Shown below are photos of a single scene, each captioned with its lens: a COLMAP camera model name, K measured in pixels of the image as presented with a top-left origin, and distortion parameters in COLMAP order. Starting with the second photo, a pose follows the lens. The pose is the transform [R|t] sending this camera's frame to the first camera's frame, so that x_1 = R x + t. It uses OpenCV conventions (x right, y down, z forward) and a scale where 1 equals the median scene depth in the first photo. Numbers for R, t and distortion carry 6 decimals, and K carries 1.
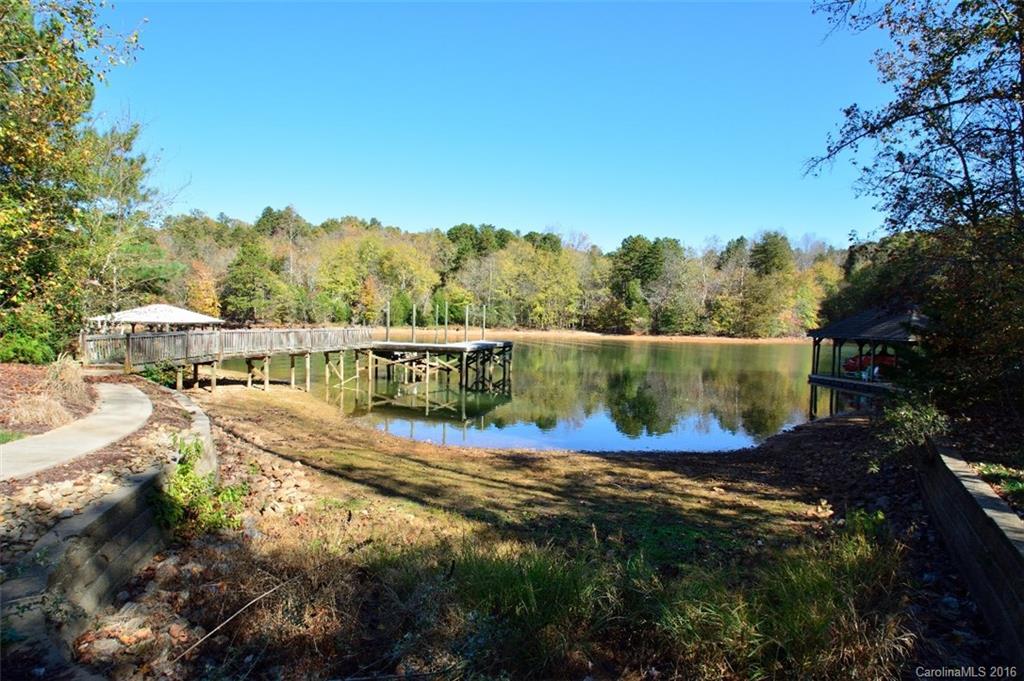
lens RADIAL K [[552.8, 0, 505.7], [0, 552.8, 339.6], [0, 0, 1]] dist [-0.000911, 0.001114]
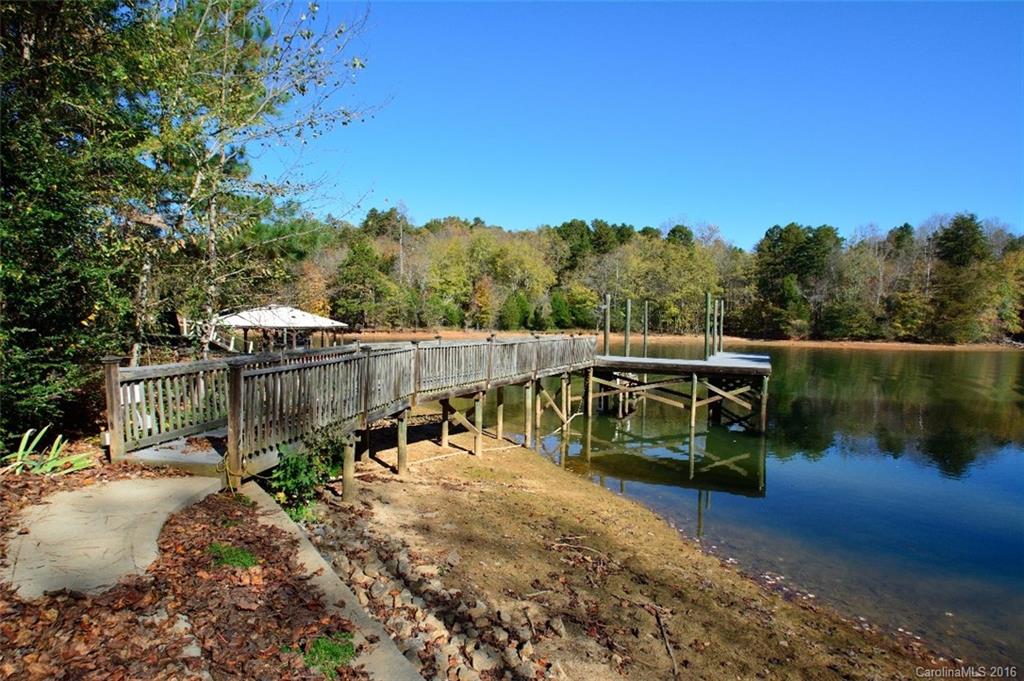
lens RADIAL K [[552.8, 0, 517.4], [0, 552.8, 334.6], [0, 0, 1]] dist [-0.000911, 0.001114]
pose [[0.990985, -0.000543, -0.133968, -0.066495], [-0.001470, 0.999888, -0.014927, -0.003132], [0.133961, 0.014989, 0.990873, 0.097854]]
